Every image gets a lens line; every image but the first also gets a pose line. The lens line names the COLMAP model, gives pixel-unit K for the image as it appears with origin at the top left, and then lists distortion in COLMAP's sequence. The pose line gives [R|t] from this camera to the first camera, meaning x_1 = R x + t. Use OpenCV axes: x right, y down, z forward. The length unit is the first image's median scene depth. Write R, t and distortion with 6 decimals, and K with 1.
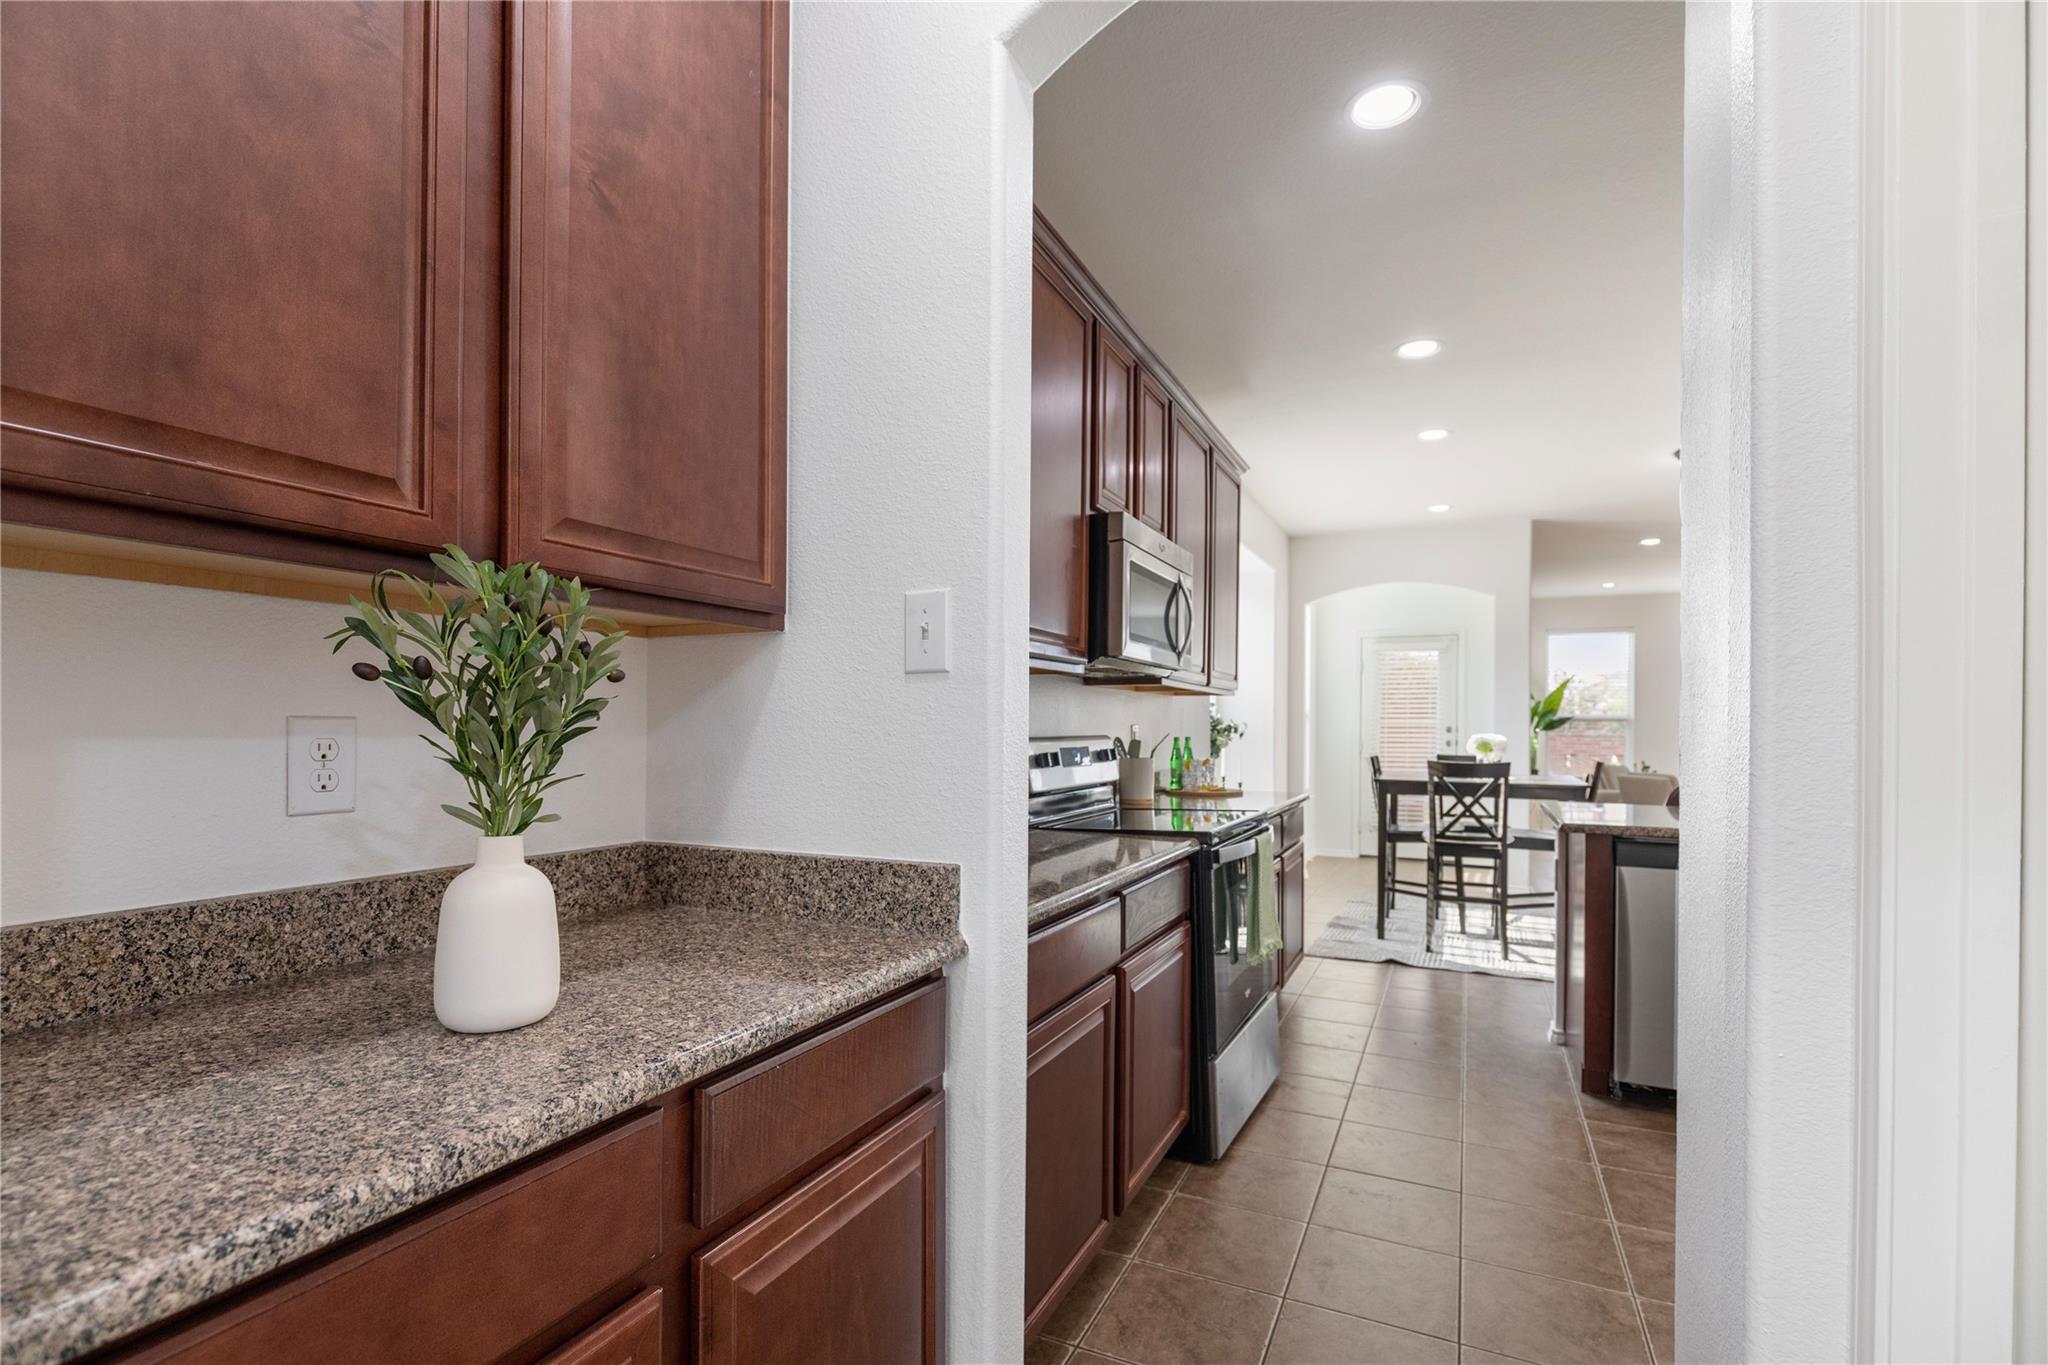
lens RADIAL K [[936.2, 0, 1025.5], [0, 936.2, 733.0], [0, 0, 1]] dist [0.004856, 0.001261]
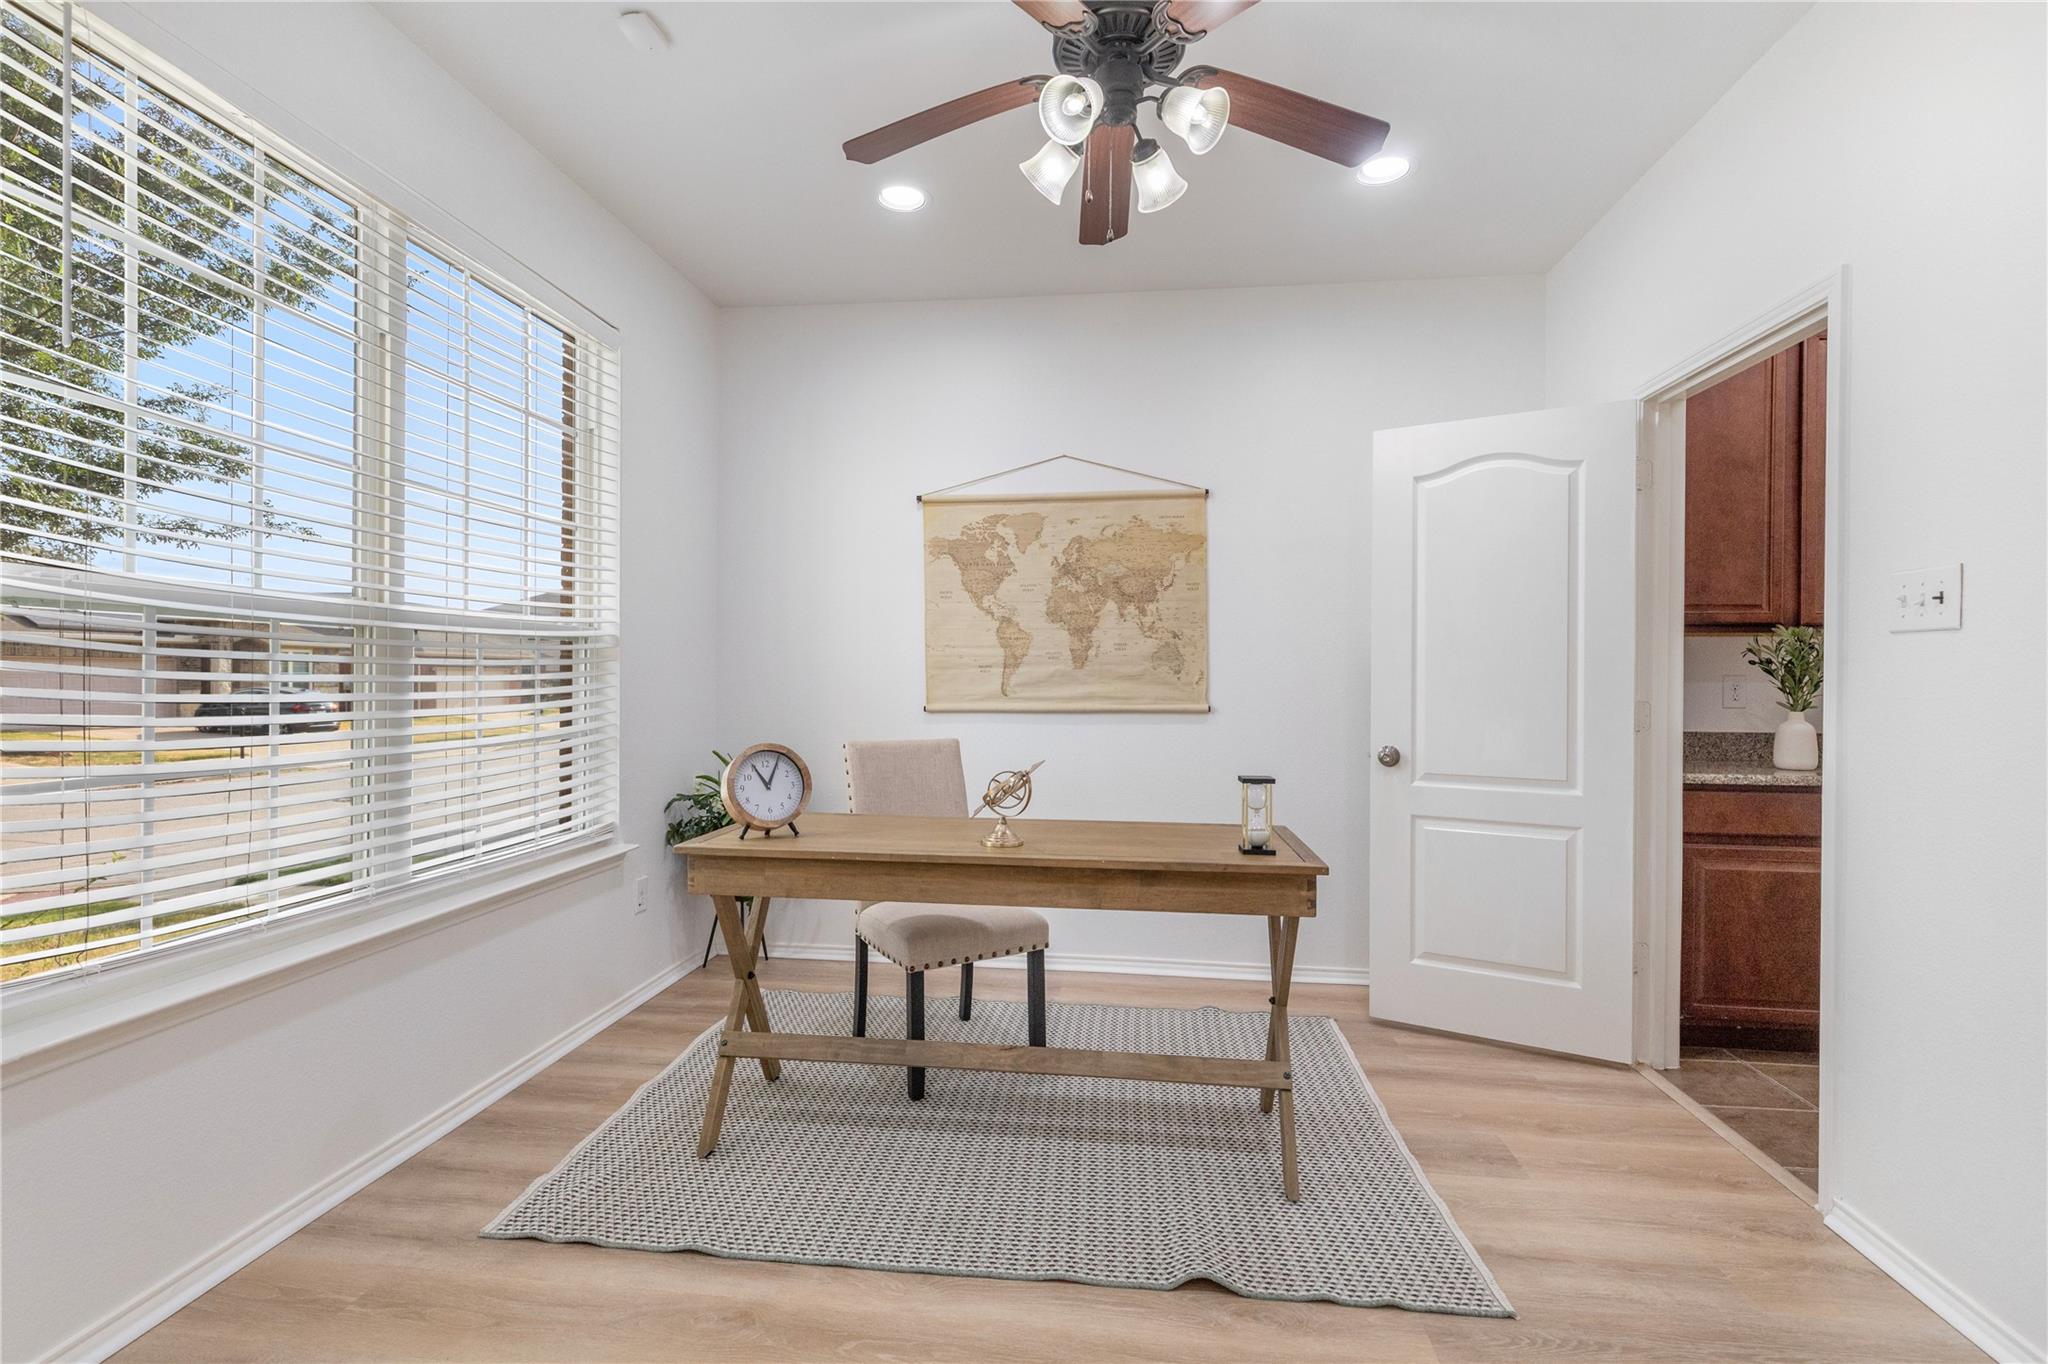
lens RADIAL K [[936.2, 0, 1012.4], [0, 936.2, 681.0], [0, 0, 1]] dist [0.004856, 0.001261]
pose [[0.302327, -0.006830, -0.953180, 1.738046], [-0.006760, 0.999934, -0.009309, 0.053534], [0.953180, 0.009258, 0.302261, -2.591034]]
